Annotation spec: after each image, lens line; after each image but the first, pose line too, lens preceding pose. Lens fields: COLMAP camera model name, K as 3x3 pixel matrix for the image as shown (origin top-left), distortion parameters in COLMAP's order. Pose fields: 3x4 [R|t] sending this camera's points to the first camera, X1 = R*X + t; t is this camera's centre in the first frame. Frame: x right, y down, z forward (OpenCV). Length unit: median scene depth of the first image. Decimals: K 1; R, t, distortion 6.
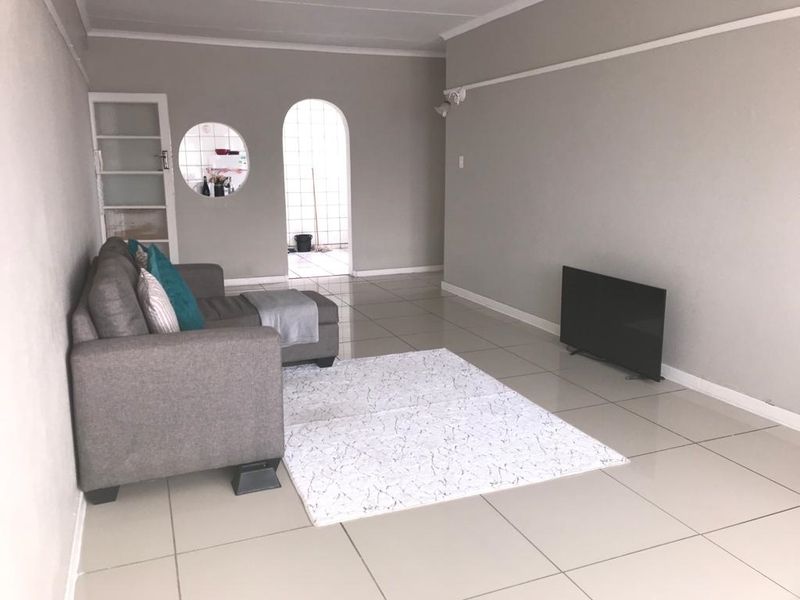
lens RADIAL K [[648.4, 0, 385.3], [0, 648.4, 297.7], [0, 0, 1]] dist [0.096950, -0.144443]
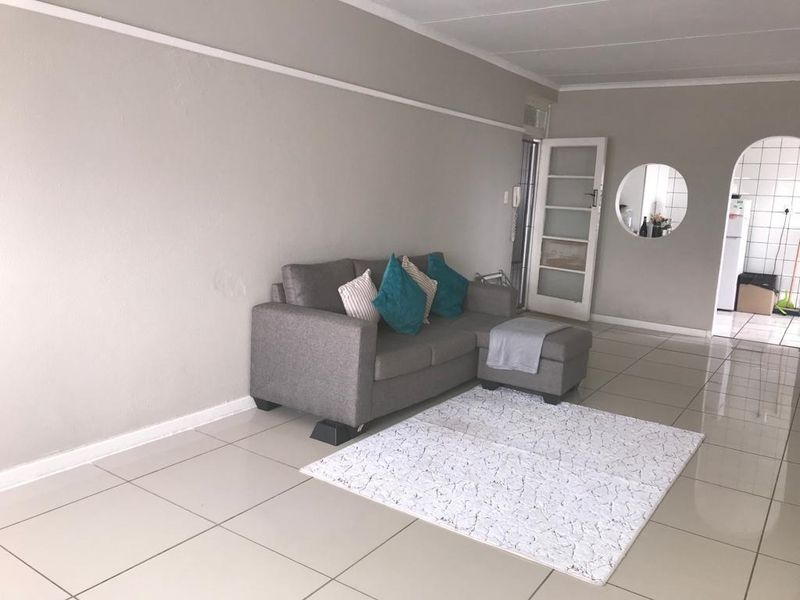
lens RADIAL K [[648.4, 0, 385.3], [0, 648.4, 297.7], [0, 0, 1]] dist [0.096950, -0.144443]
pose [[0.553191, 0.165325, -0.816485, 0.600961], [-0.217916, 0.974701, 0.049717, -0.048952], [0.804047, 0.150422, 0.575223, 0.217917]]
